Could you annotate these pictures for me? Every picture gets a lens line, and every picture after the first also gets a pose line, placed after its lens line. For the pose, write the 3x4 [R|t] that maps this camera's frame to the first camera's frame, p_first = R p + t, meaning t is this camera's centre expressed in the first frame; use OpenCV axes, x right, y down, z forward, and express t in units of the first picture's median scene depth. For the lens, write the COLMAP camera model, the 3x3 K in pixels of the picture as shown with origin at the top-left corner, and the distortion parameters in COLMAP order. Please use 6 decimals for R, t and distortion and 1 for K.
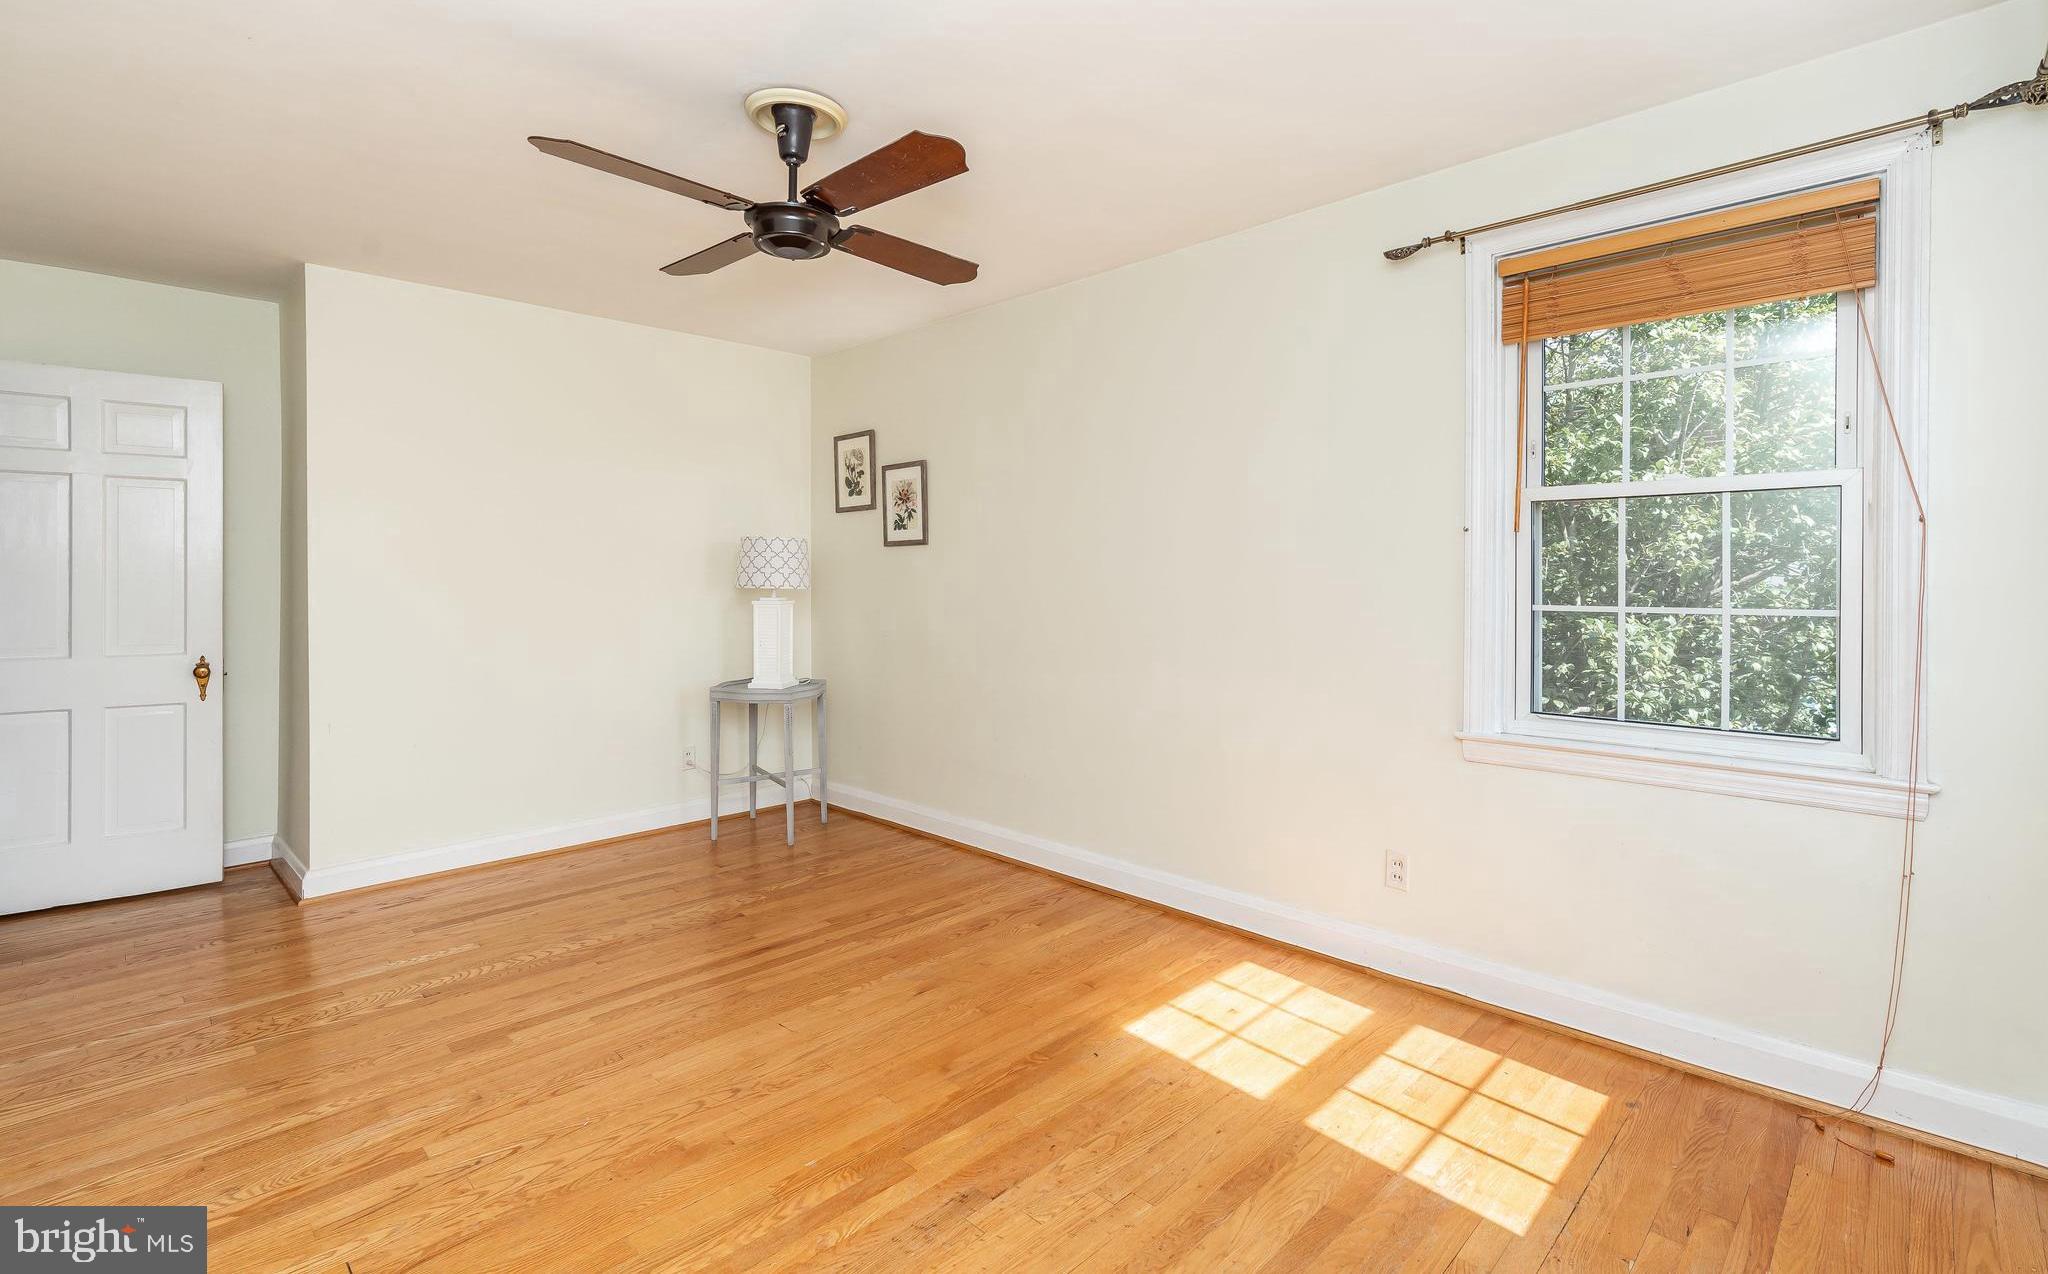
lens RADIAL K [[944.7, 0, 1023.2], [0, 944.7, 570.8], [0, 0, 1]] dist [0.001009, -0.000022]
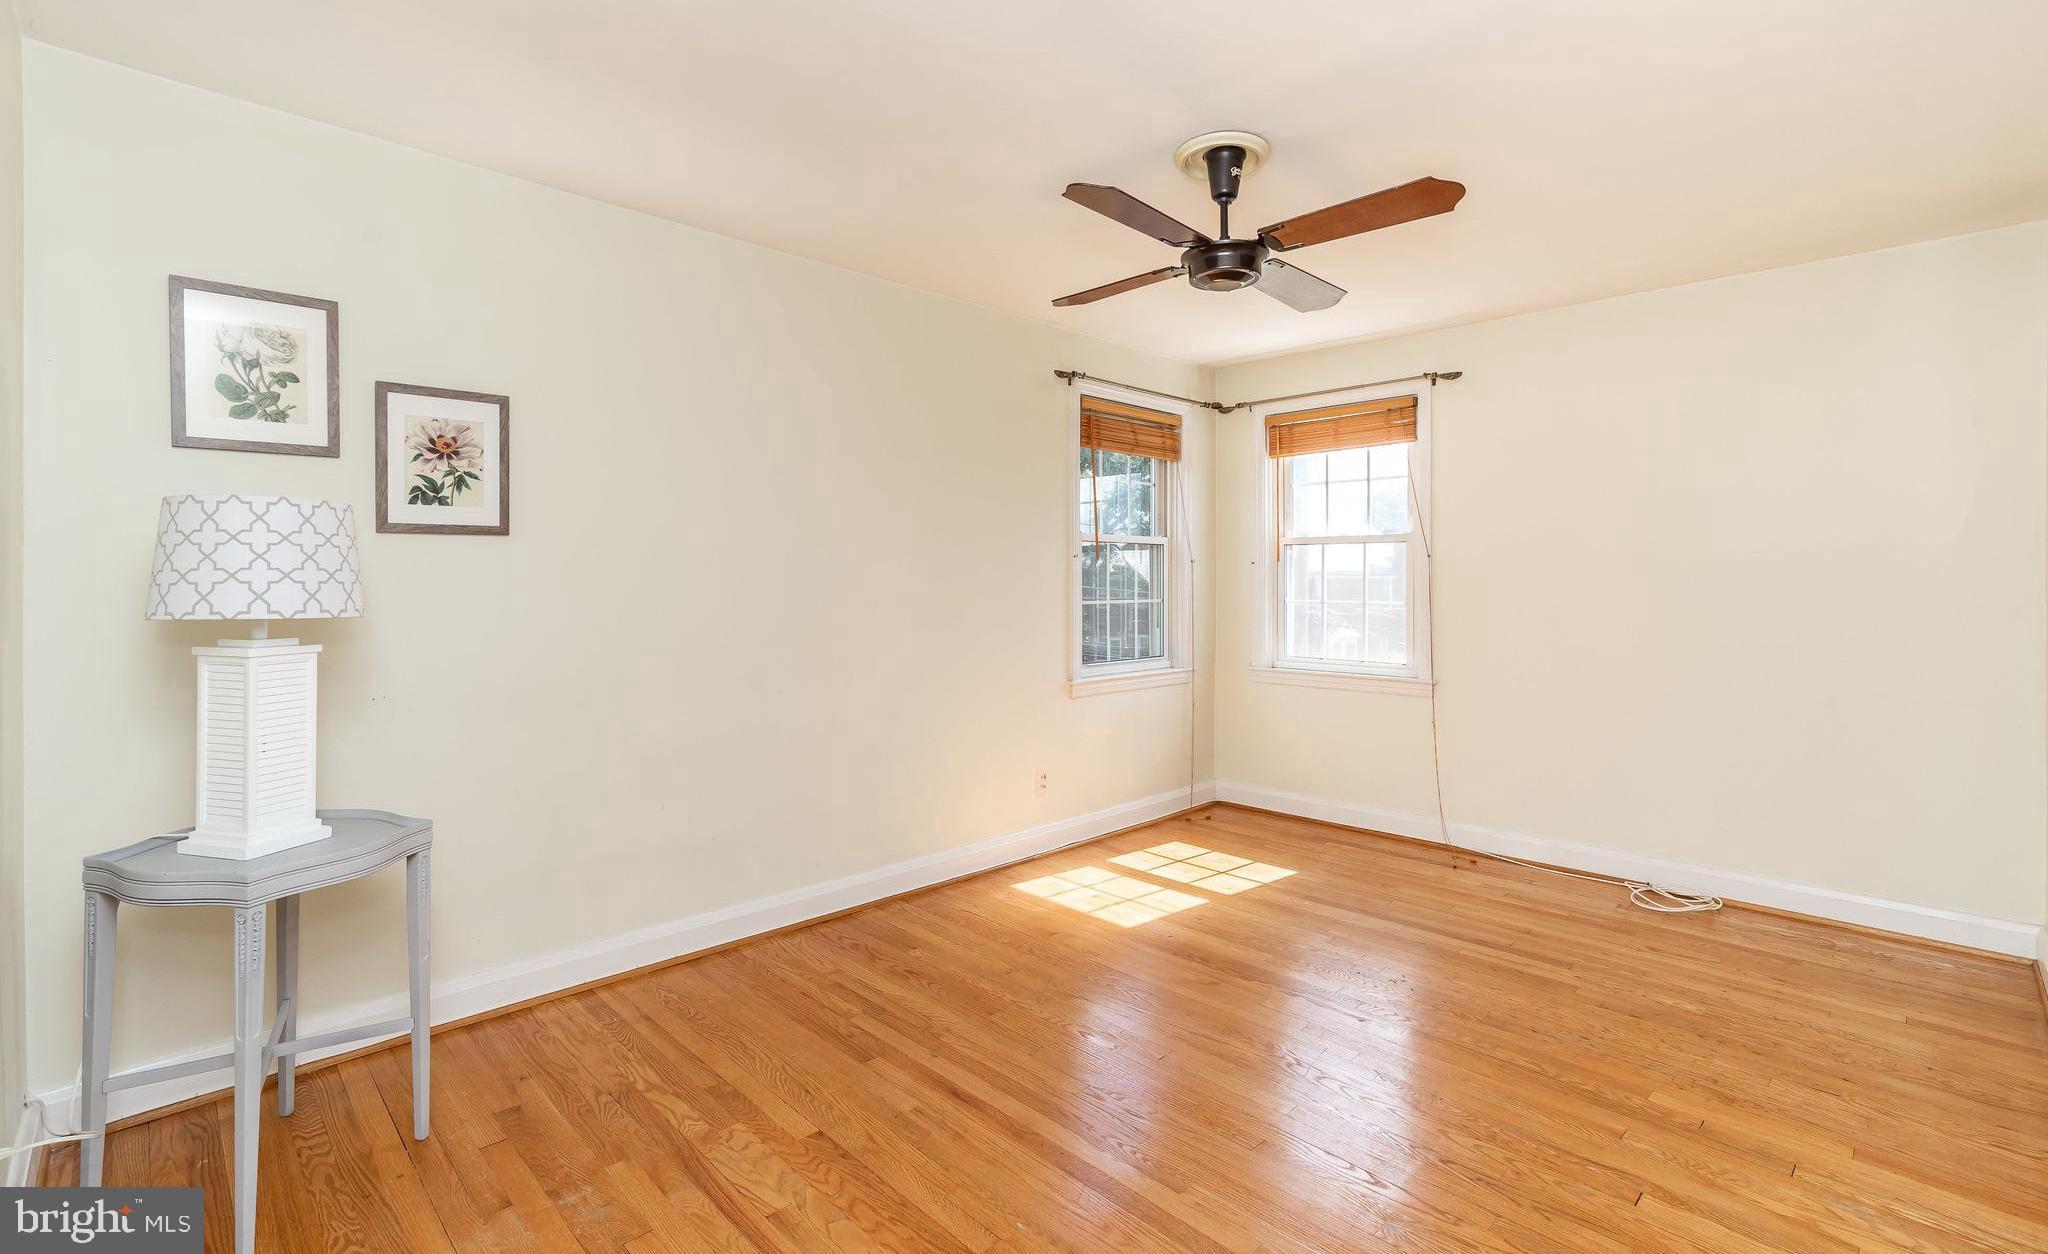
lens RADIAL K [[921.6, 0, 1023.0], [0, 921.6, 594.7], [0, 0, 1]] dist [-0.027510, 0.000209]
pose [[0.019069, -0.016614, 0.999680, -0.803200], [-0.005655, 0.999844, 0.016724, -0.001503], [-0.999802, -0.005972, 0.018972, 0.770800]]
